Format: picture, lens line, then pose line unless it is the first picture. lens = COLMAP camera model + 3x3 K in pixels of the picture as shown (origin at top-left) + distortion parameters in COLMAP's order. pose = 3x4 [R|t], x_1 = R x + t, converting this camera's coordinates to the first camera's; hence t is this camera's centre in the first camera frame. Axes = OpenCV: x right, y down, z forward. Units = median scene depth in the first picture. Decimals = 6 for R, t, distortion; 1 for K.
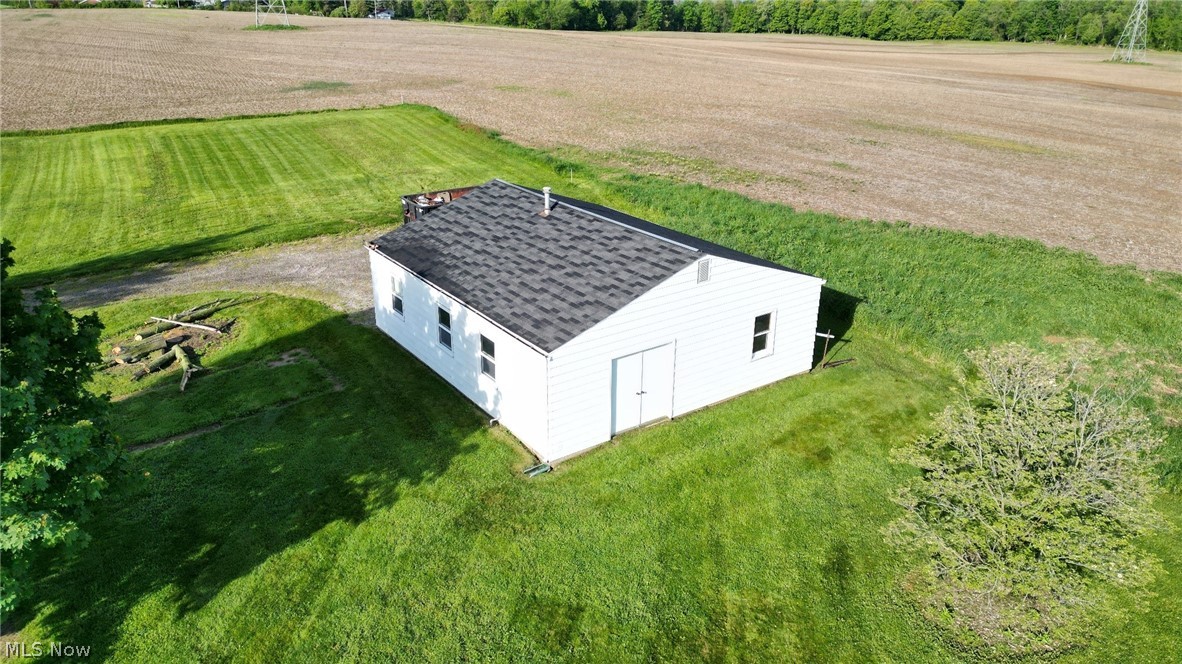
lens RADIAL K [[801.4, 0, 591.0], [0, 801.4, 332.0], [0, 0, 1]] dist [0.001298, -0.000596]
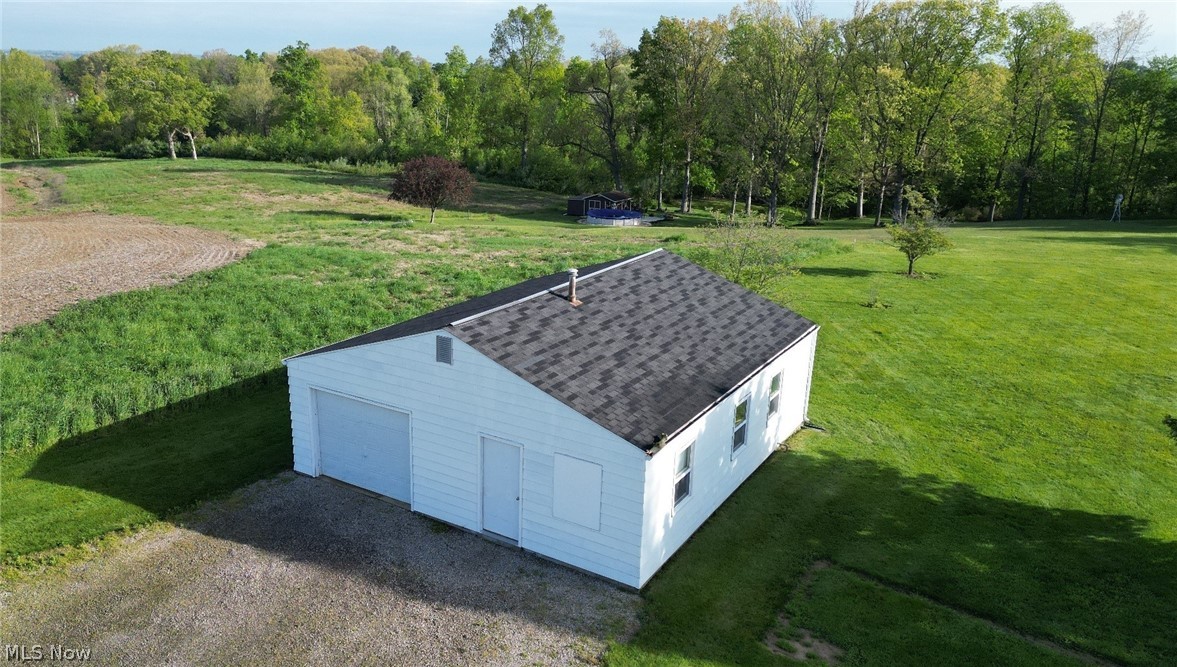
lens RADIAL K [[758.9, 0, 588.5], [0, 758.9, 333.5], [0, 0, 1]] dist [0.000104, 0.000096]
pose [[-0.305965, -0.329034, 0.893377, -0.774746], [0.366052, 0.825587, 0.429432, -0.459437], [-0.878858, 0.458413, -0.132158, 1.154399]]
